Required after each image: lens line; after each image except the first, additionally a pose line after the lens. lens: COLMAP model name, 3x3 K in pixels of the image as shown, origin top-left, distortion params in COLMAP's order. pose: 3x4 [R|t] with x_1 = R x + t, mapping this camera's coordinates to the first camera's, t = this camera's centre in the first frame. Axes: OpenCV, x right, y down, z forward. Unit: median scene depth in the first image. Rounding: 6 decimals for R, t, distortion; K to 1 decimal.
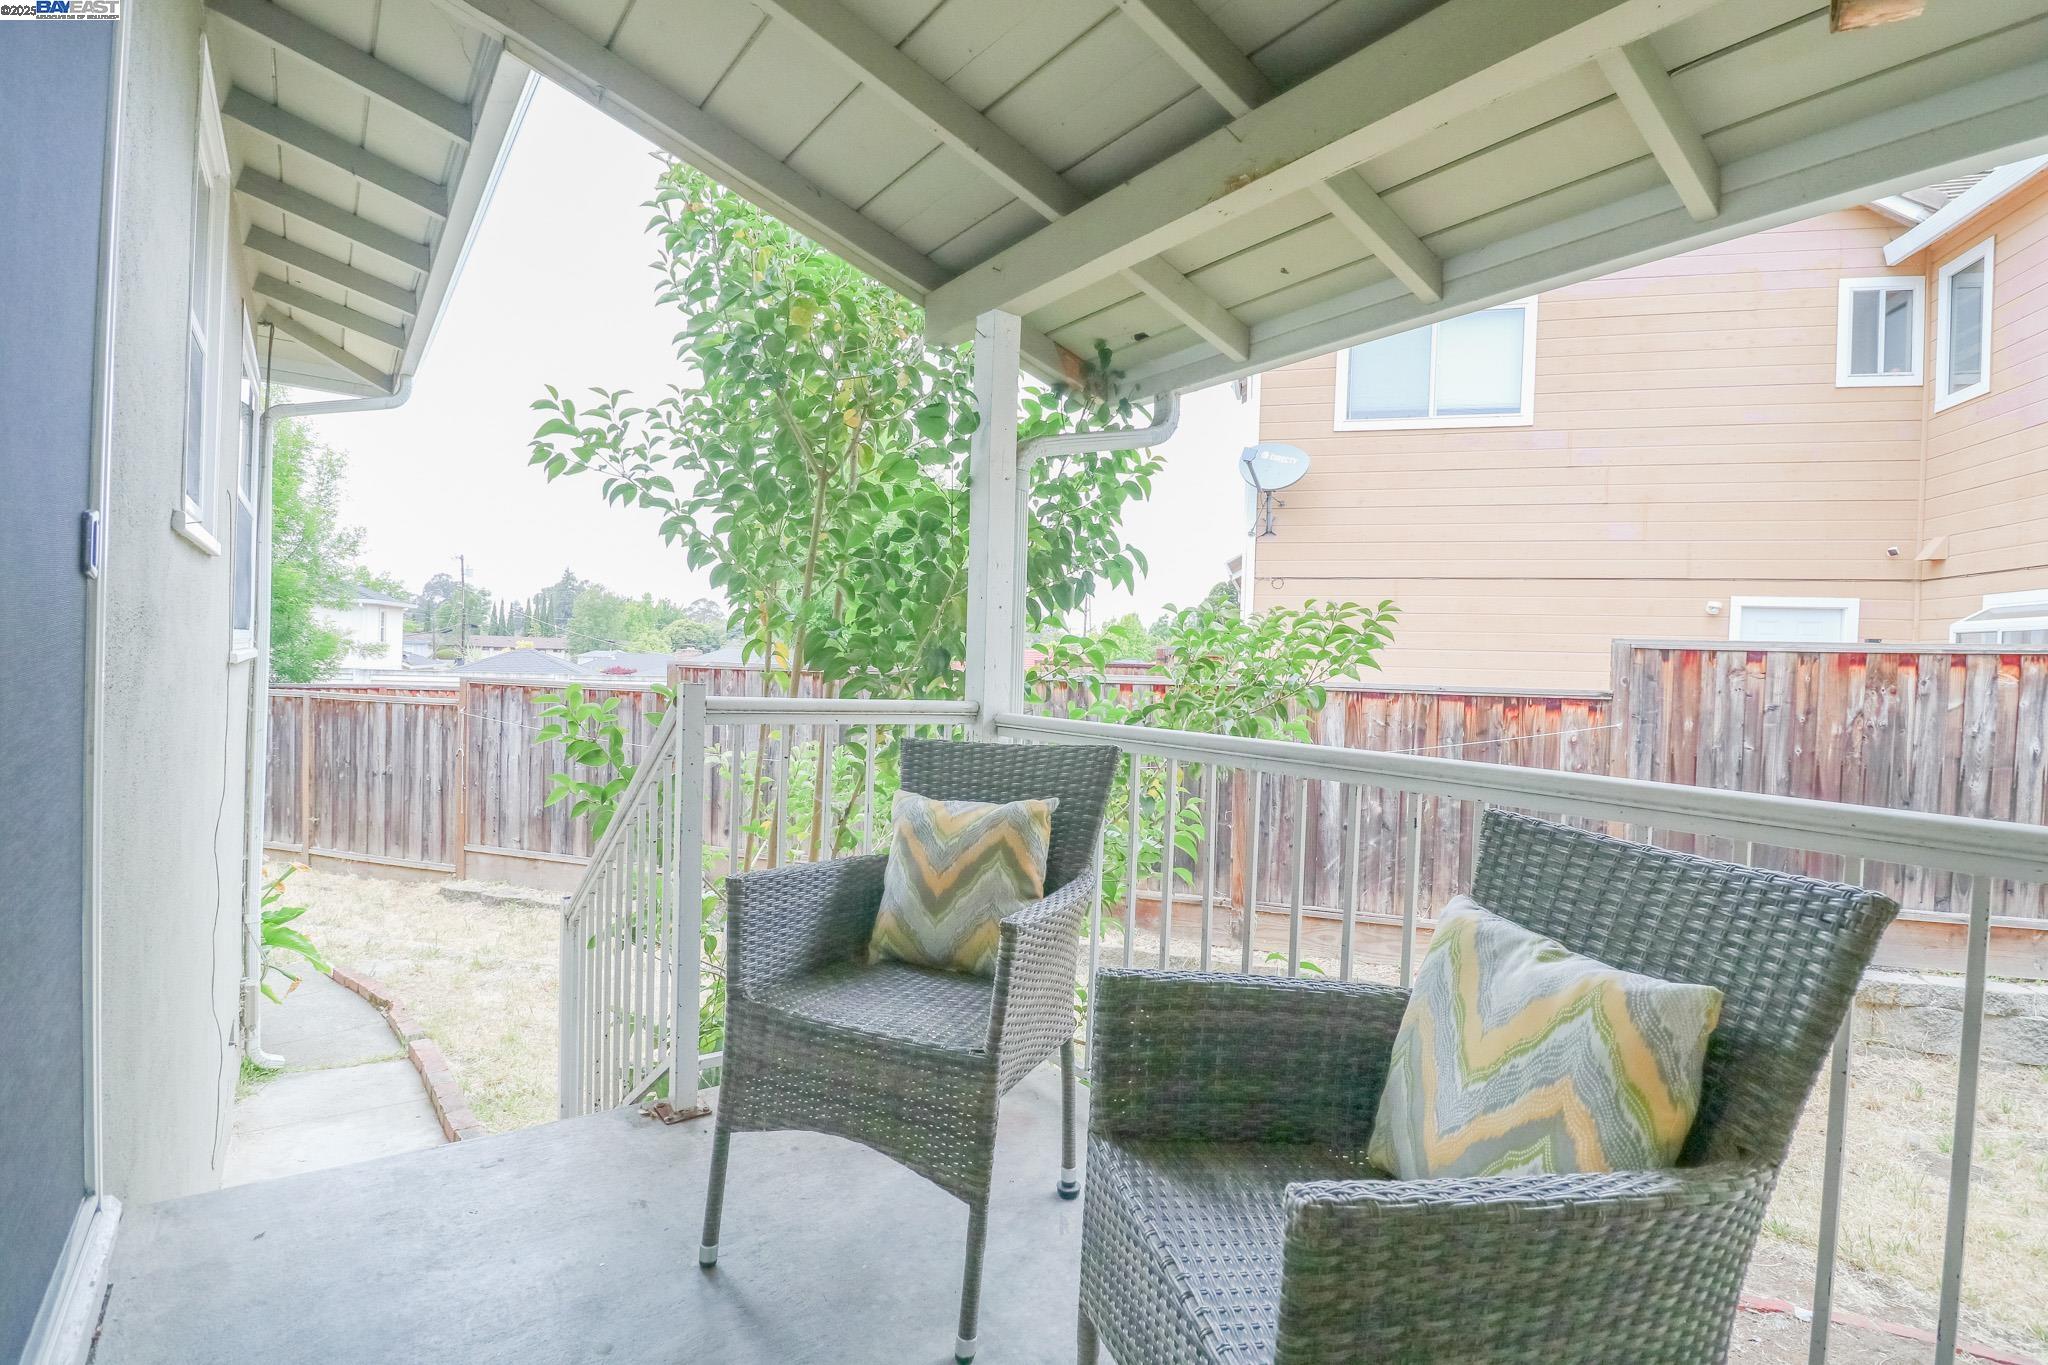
lens RADIAL K [[947.0, 0, 1024.0], [0, 947.0, 682.5], [0, 0, 1]] dist [-0.000952, -0.000515]
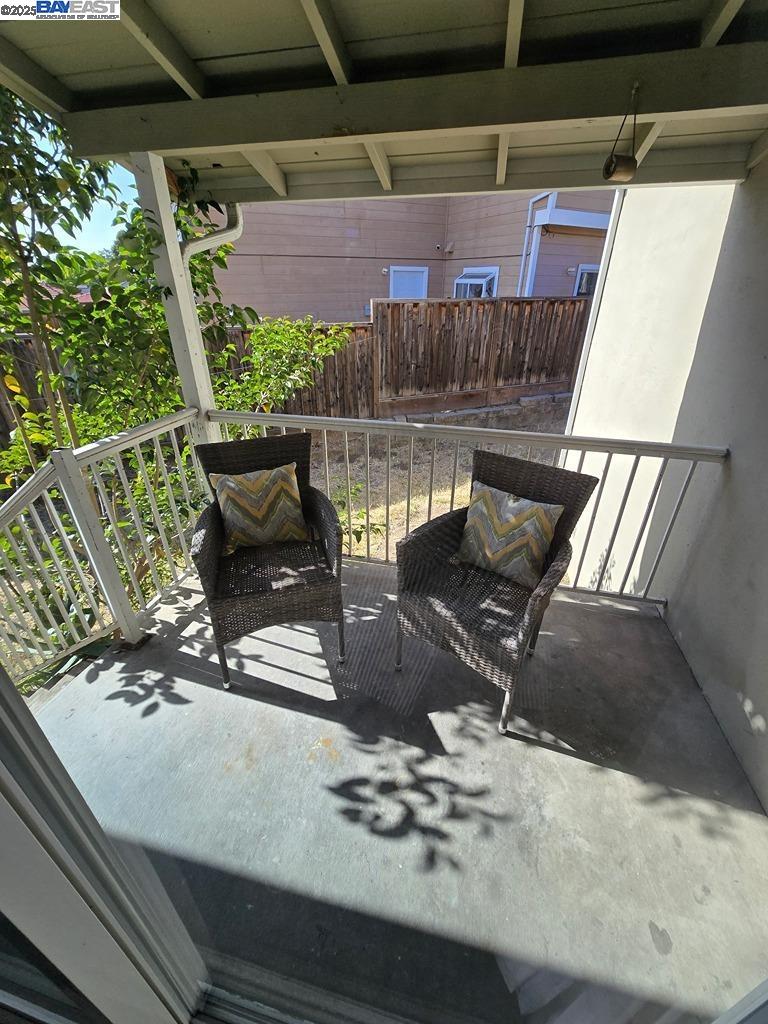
lens RADIAL K [[418.8, 0, 384.0], [0, 418.8, 512.0], [0, 0, 1]] dist [-0.000725, -0.000058]
pose [[0.778366, -0.326804, 0.536046, -0.244497], [0.044442, 0.880374, 0.472194, -0.155131], [-0.626236, -0.343717, 0.699777, 0.066172]]
